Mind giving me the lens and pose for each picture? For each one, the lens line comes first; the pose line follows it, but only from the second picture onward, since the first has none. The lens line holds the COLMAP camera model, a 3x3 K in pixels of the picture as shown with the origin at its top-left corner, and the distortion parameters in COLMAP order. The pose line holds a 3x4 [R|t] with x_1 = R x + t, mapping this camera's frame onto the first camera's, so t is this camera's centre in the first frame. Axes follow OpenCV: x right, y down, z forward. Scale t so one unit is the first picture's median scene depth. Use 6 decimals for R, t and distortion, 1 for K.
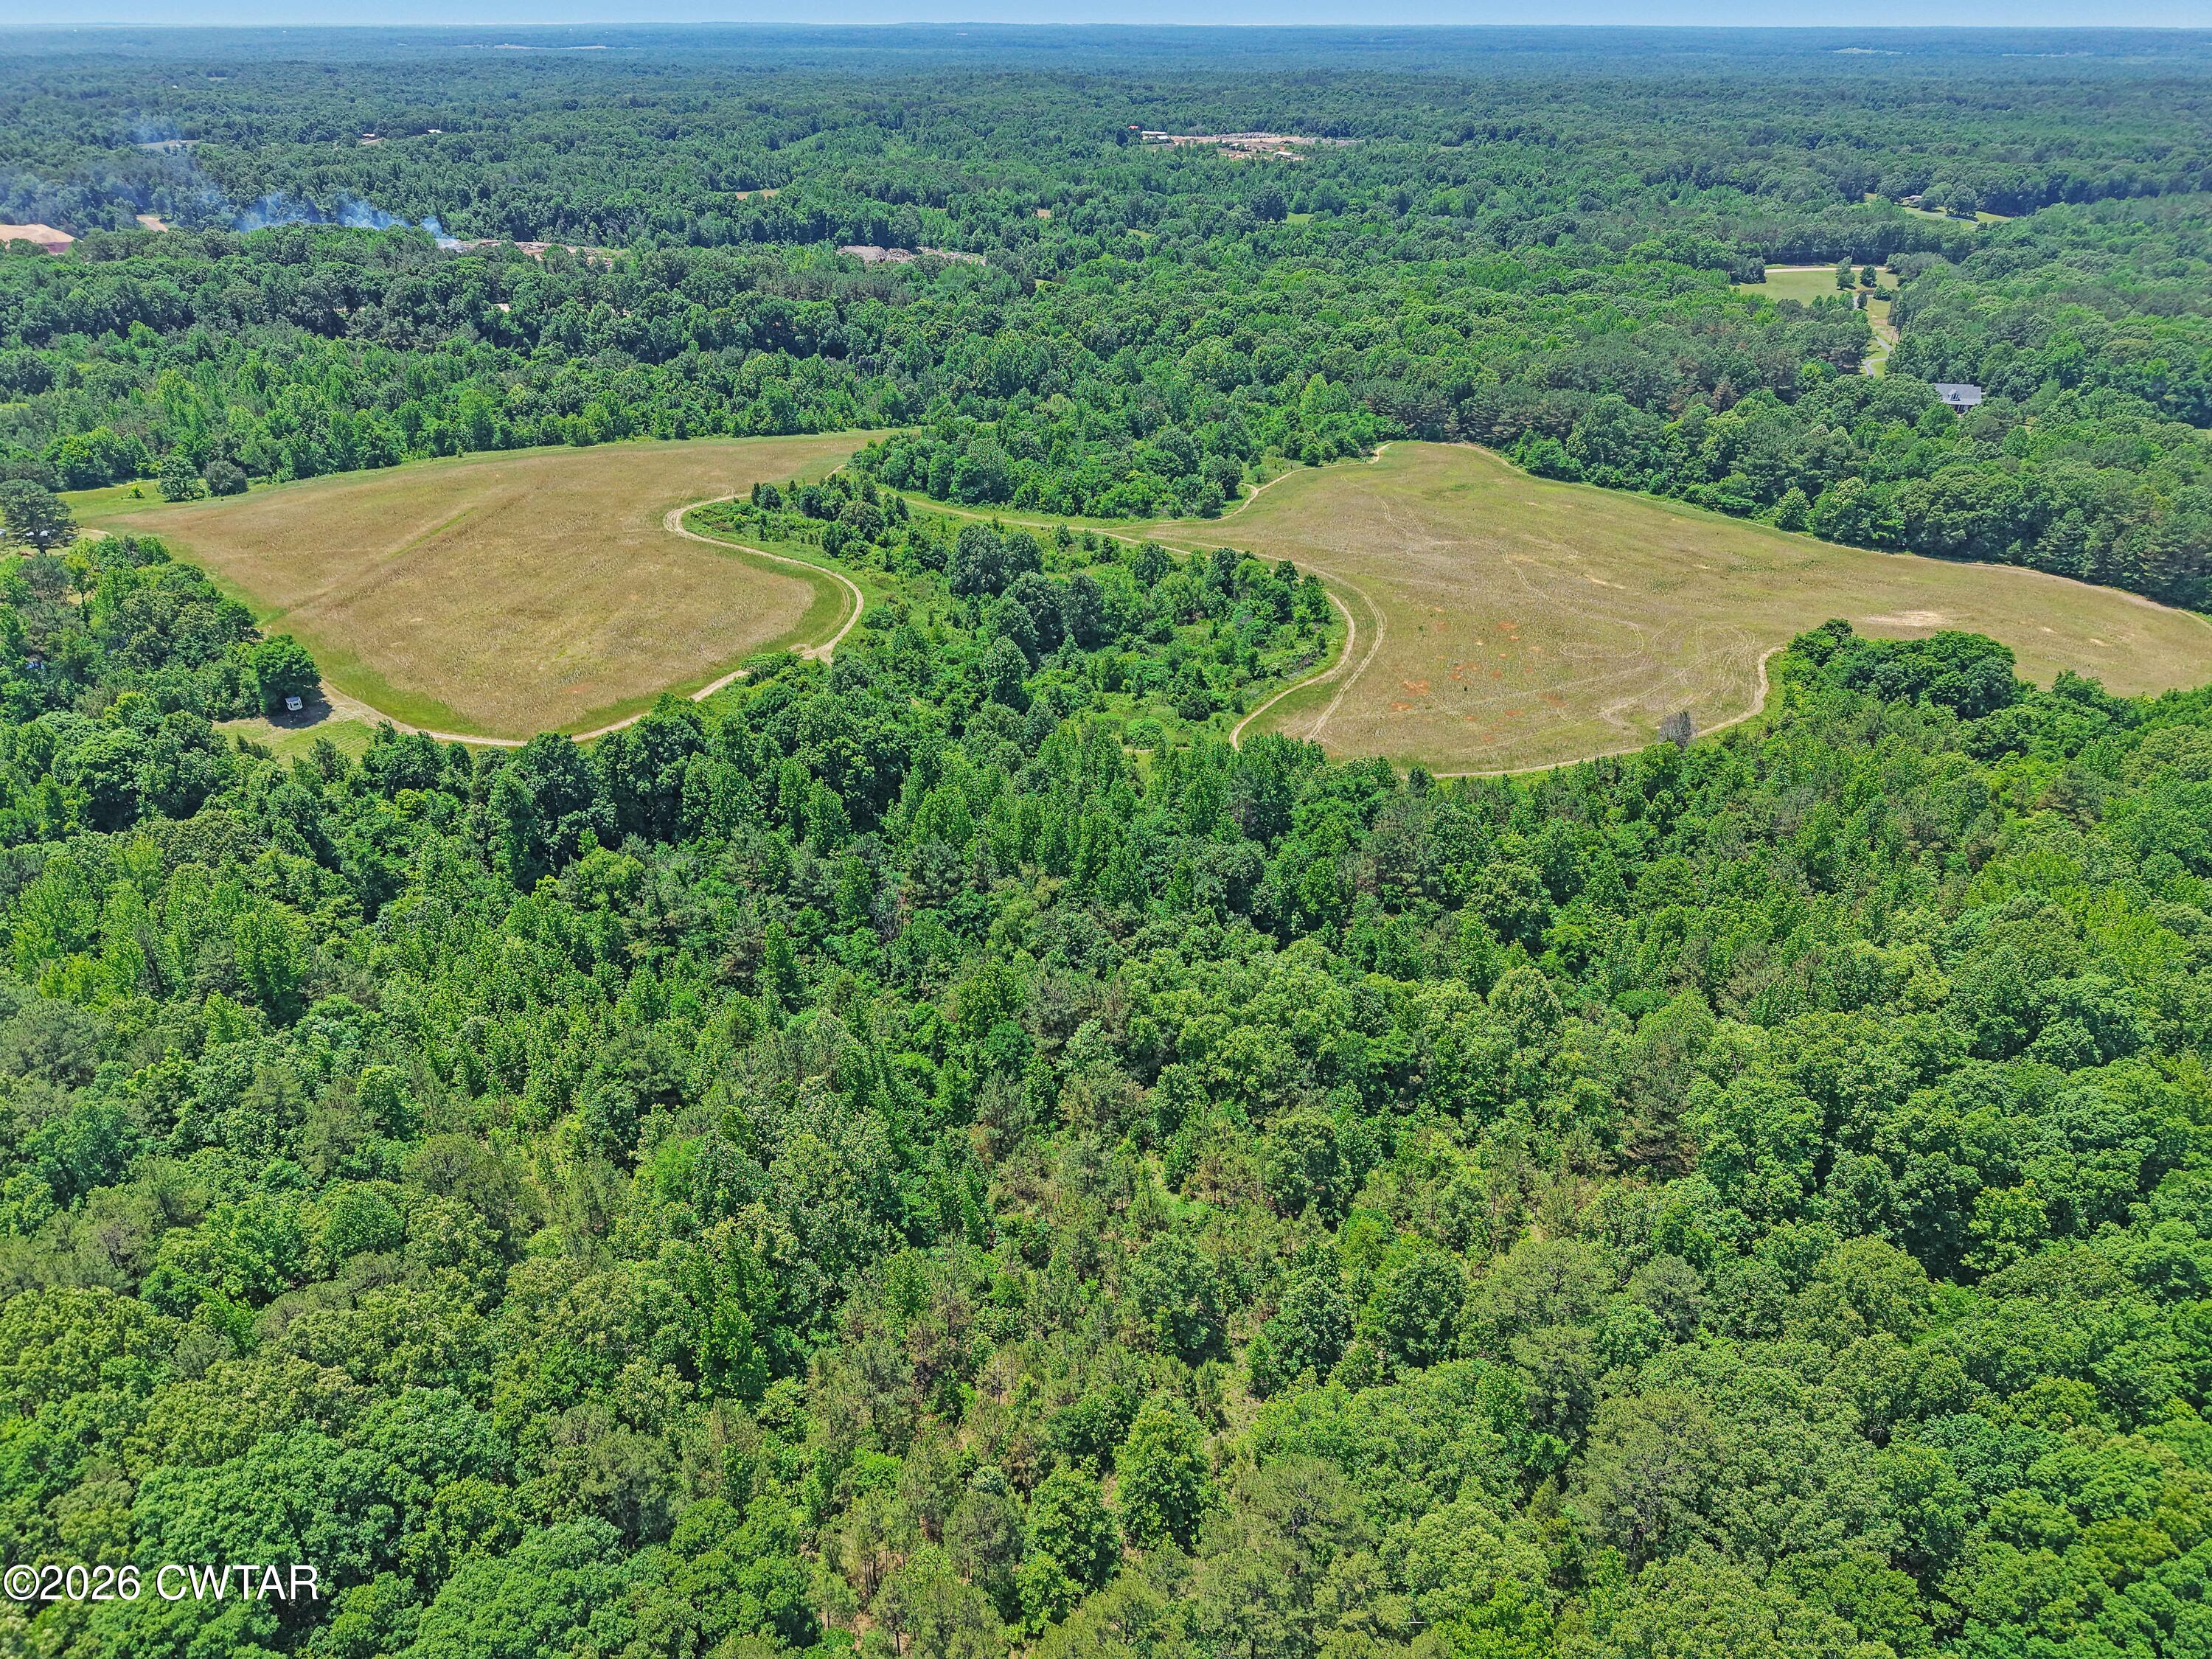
lens RADIAL K [[1499.6, 0, 1103.4], [0, 1499.6, 819.4], [0, 0, 1]] dist [0.013498, -0.012034]
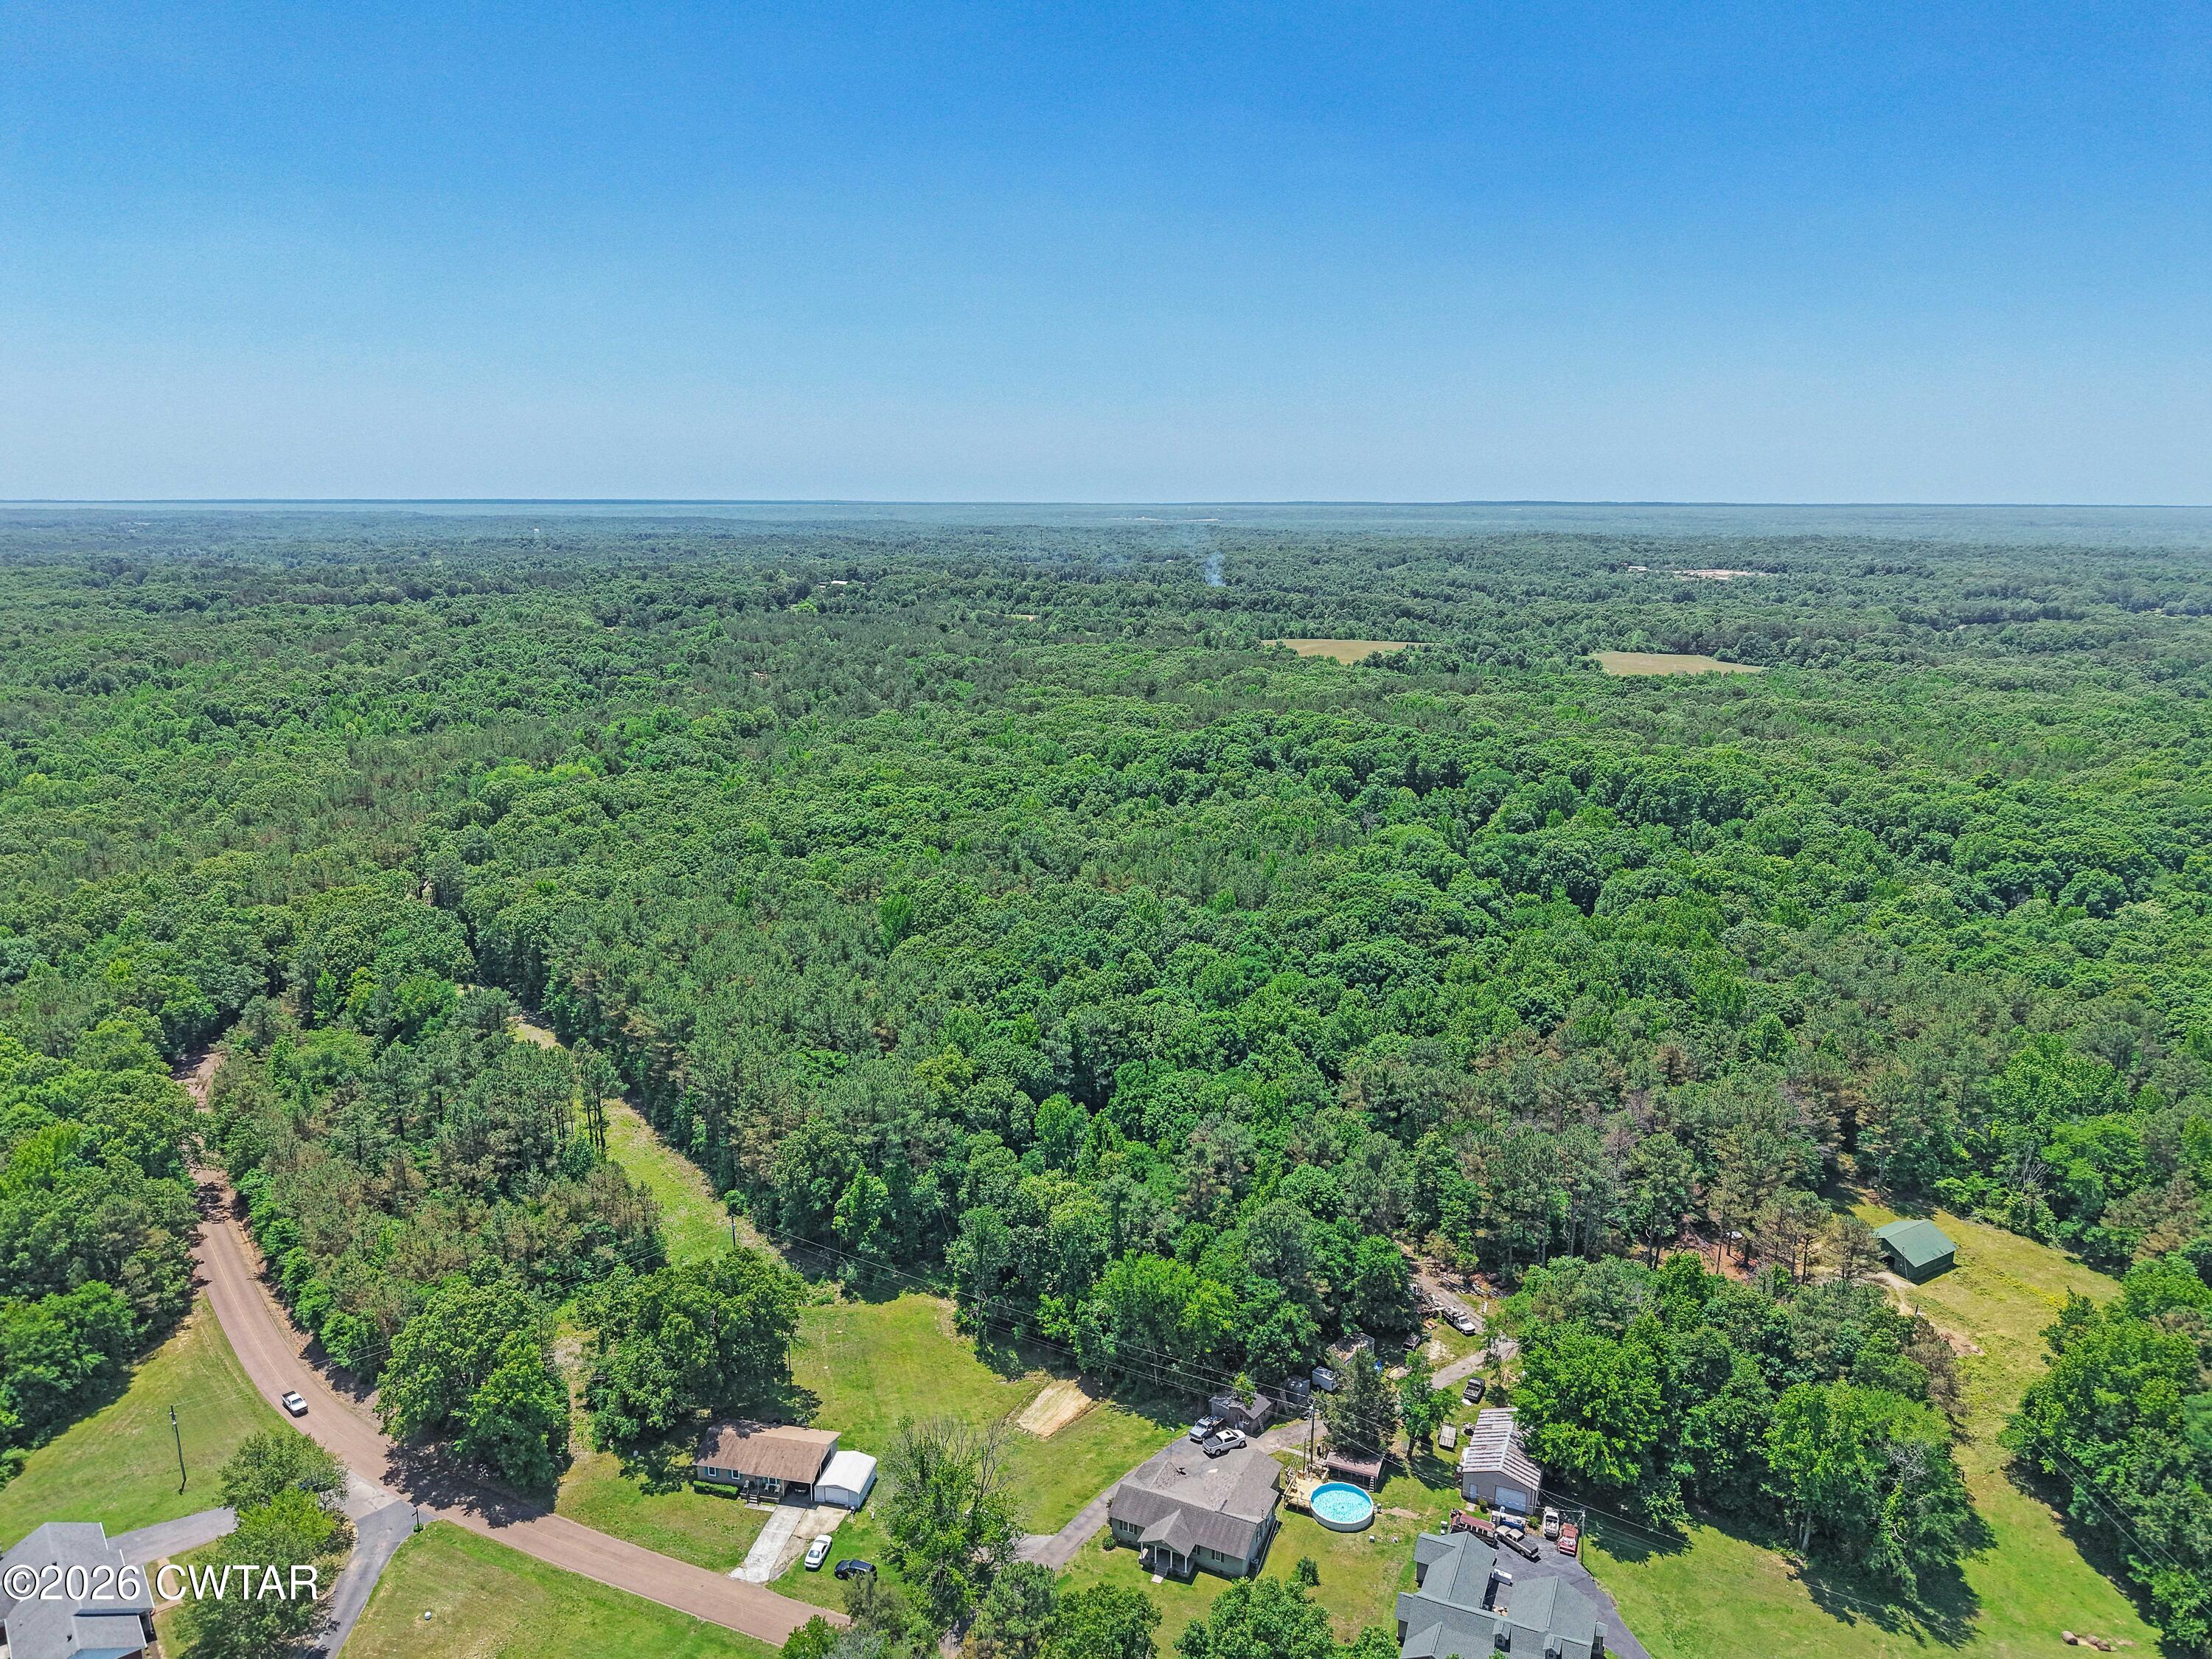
lens RADIAL K [[1505.9, 0, 1106.0], [0, 1505.9, 829.5], [0, 0, 1]] dist [0.024711, -0.033754]
pose [[0.941134, 0.076037, -0.329370, 0.072173], [-0.161846, 0.956791, -0.241574, 0.325532], [0.296769, 0.280660, 0.912775, -0.609053]]
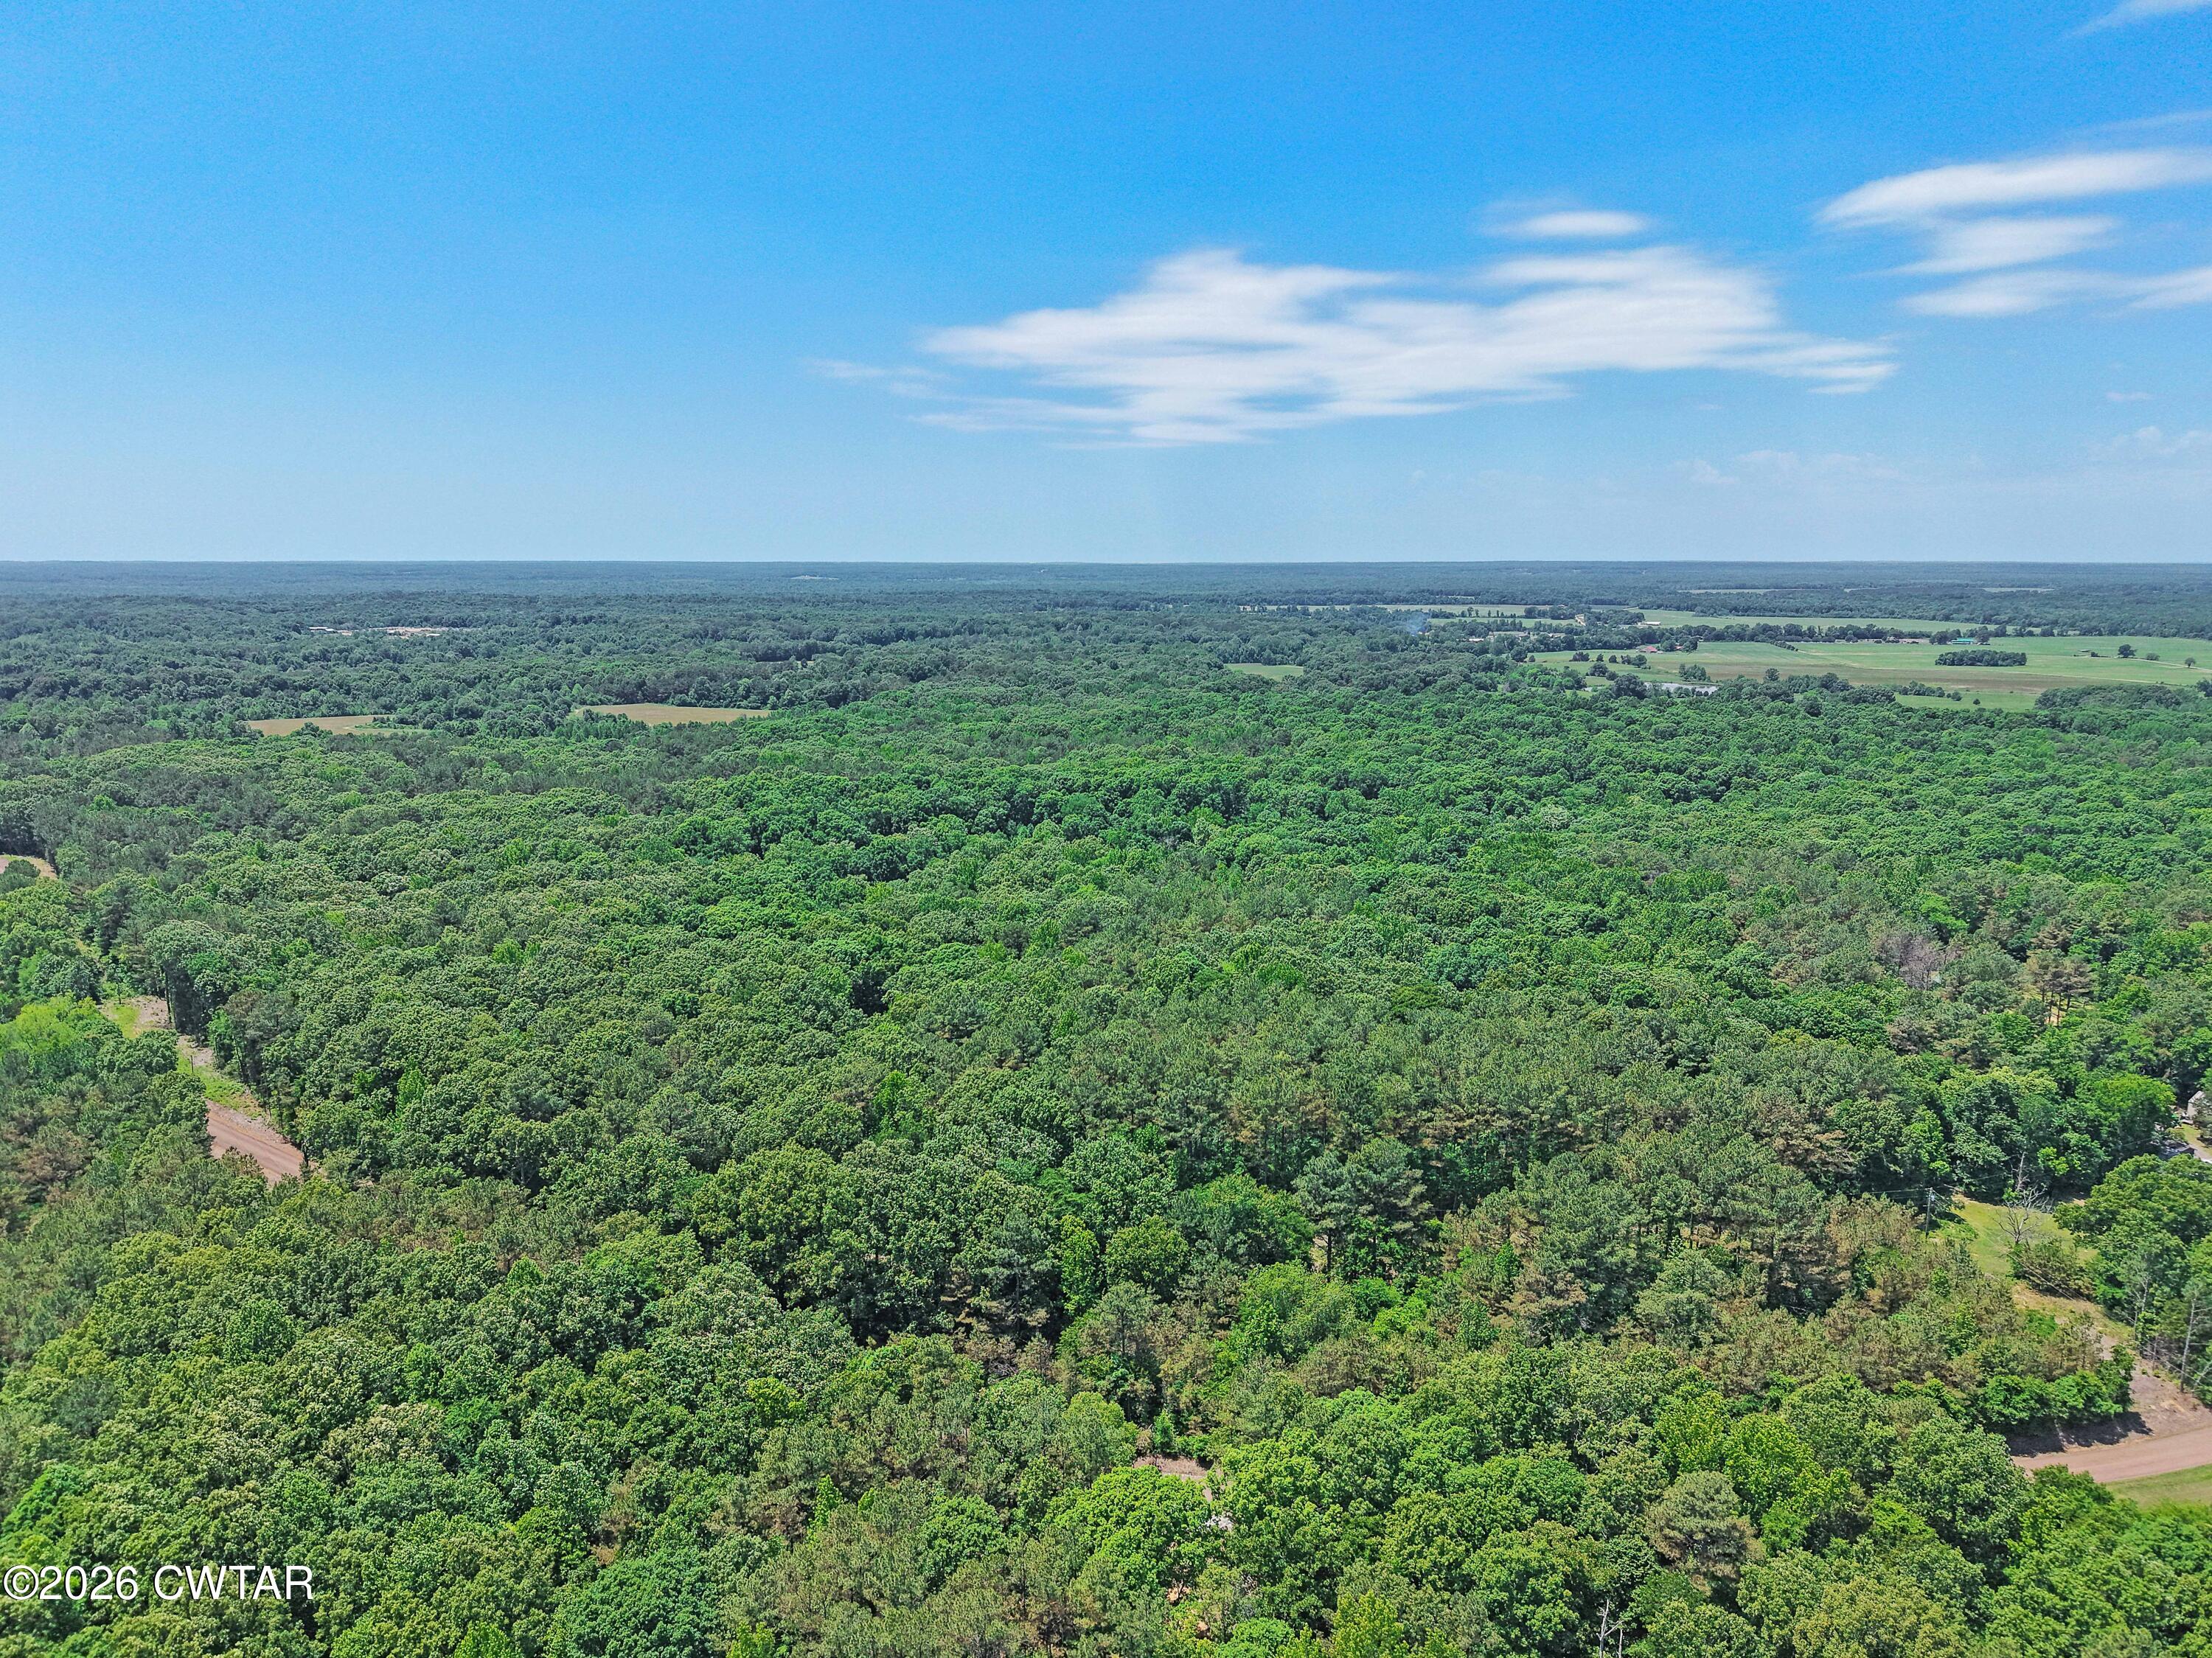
lens RADIAL K [[1505.8, 0, 1106.0], [0, 1505.8, 829.0], [0, 0, 1]] dist [0.024711, -0.033754]
pose [[0.821571, -0.102540, 0.560810, -0.240258], [0.268907, 0.937090, -0.222601, 0.302899], [-0.502703, 0.333689, 0.797459, -0.559763]]
